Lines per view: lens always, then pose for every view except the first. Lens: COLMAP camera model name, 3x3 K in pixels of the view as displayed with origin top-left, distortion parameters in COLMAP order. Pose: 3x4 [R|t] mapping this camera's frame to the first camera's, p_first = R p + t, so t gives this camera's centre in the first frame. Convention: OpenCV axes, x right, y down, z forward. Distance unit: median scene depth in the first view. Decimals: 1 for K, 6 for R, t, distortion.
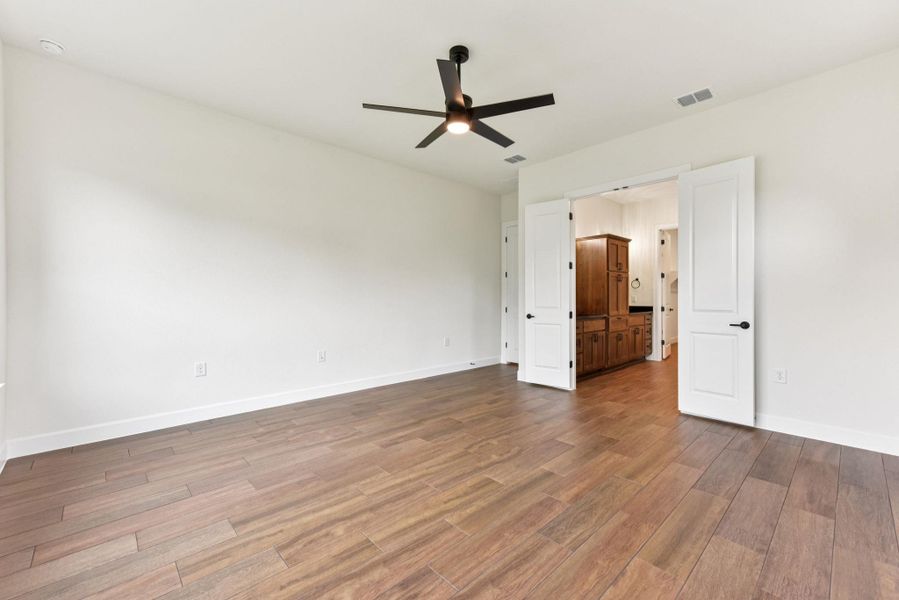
lens RADIAL K [[349.0, 0, 453.2], [0, 349.0, 303.0], [0, 0, 1]] dist [0.030842, 0.000078]
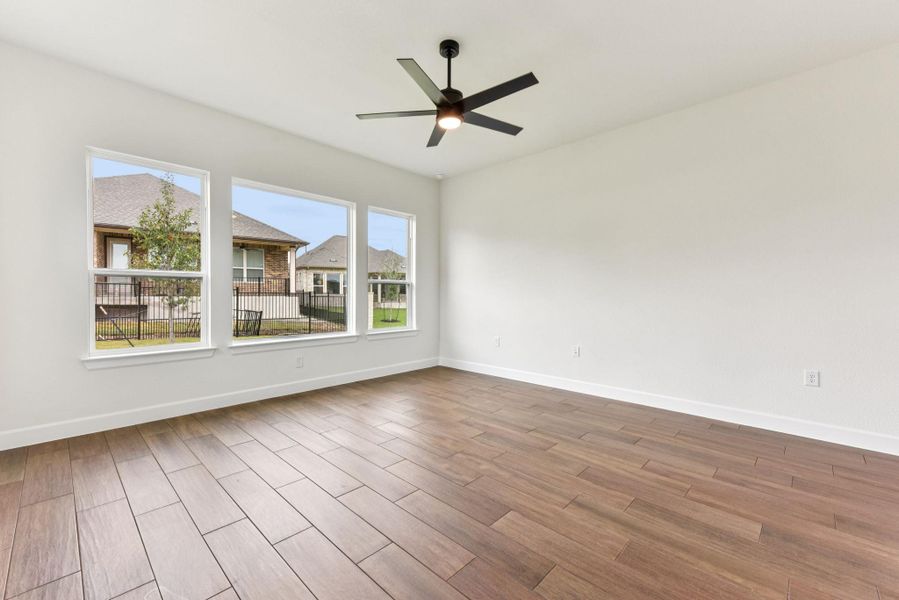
lens RADIAL K [[364.6, 0, 452.1], [0, 364.6, 301.6], [0, 0, 1]] dist [0.017240, 0.000223]
pose [[0.066267, 0.019454, -0.997612, 0.949916], [-0.008050, 0.999788, 0.018962, -0.008628], [0.997769, 0.006774, 0.066409, 0.848529]]
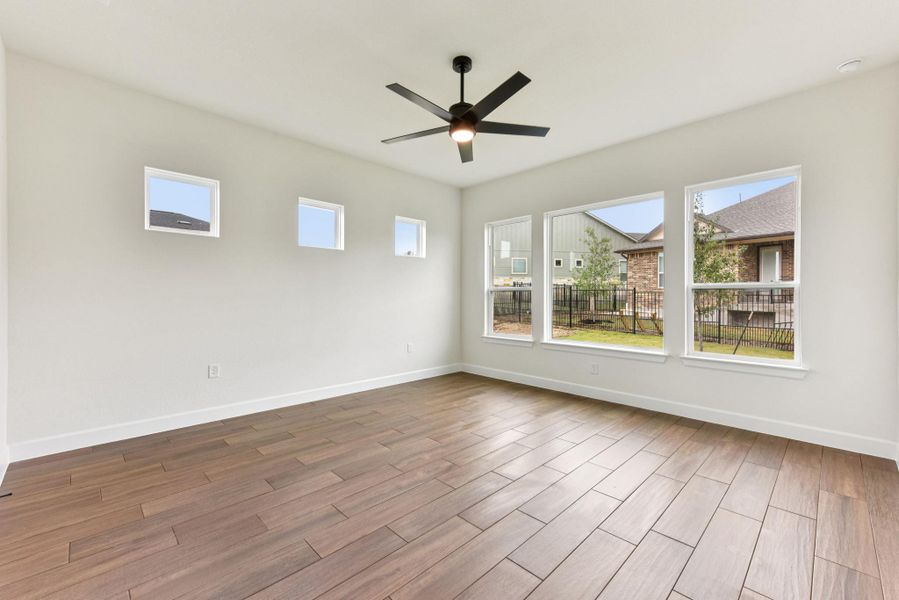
lens RADIAL K [[369.8, 0, 453.3], [0, 369.8, 300.0], [0, 0, 1]] dist [0.023716, -0.000123]
pose [[-0.999202, -0.001793, -0.039894, 0.075557], [-0.002107, 0.999967, 0.007838, -0.029419], [0.039879, 0.007916, -0.999173, 1.860212]]
